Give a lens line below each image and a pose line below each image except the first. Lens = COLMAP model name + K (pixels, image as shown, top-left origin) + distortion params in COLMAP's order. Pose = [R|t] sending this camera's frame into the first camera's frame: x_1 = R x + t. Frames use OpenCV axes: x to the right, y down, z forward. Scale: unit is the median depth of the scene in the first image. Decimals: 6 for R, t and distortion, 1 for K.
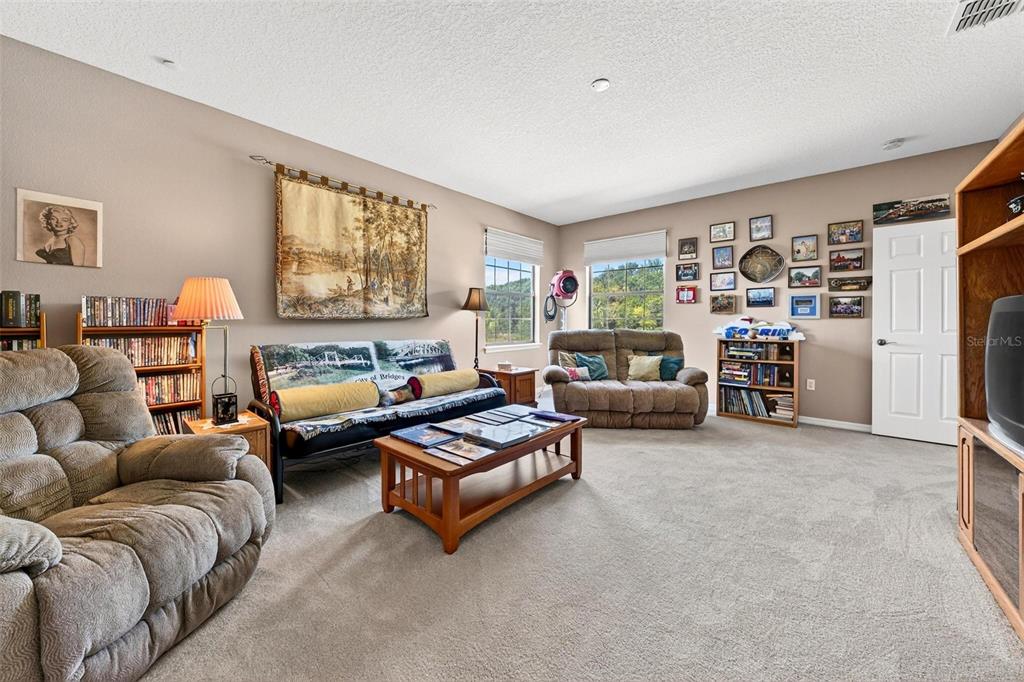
lens RADIAL K [[359.2, 0, 514.5], [0, 359.2, 327.3], [0, 0, 1]] dist [-0.001907, -0.000270]
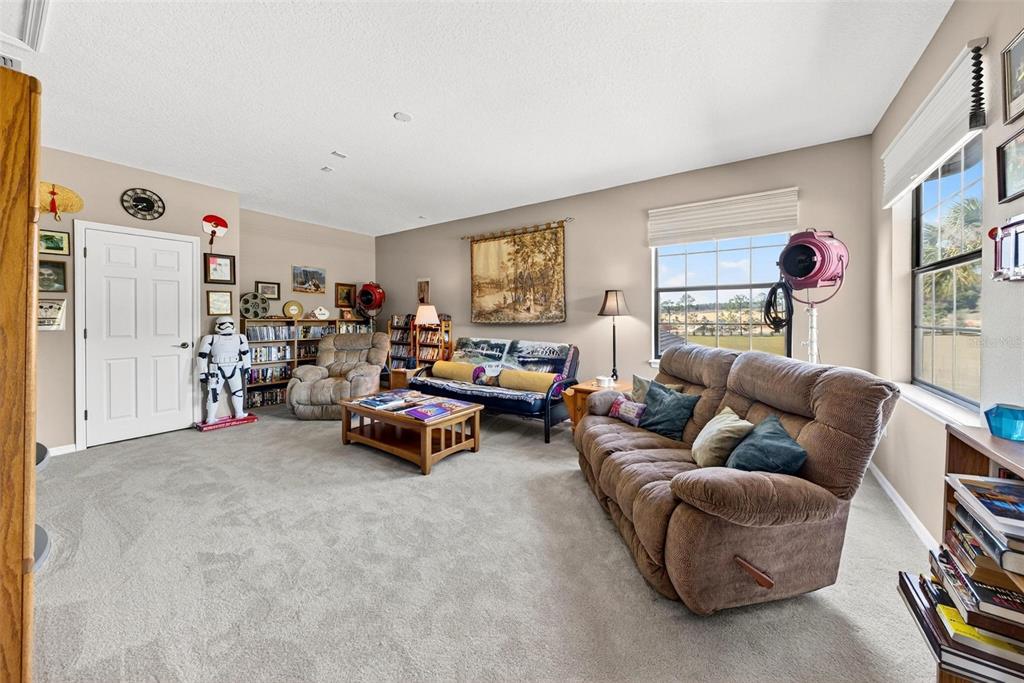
lens RADIAL K [[359.2, 0, 514.5], [0, 359.2, 327.8], [0, 0, 1]] dist [-0.001907, -0.000270]
pose [[0.124368, 0.014125, -0.992136, 0.935006], [-0.029942, 0.999497, 0.010476, -0.022205], [0.991784, 0.028403, 0.124728, 0.816224]]
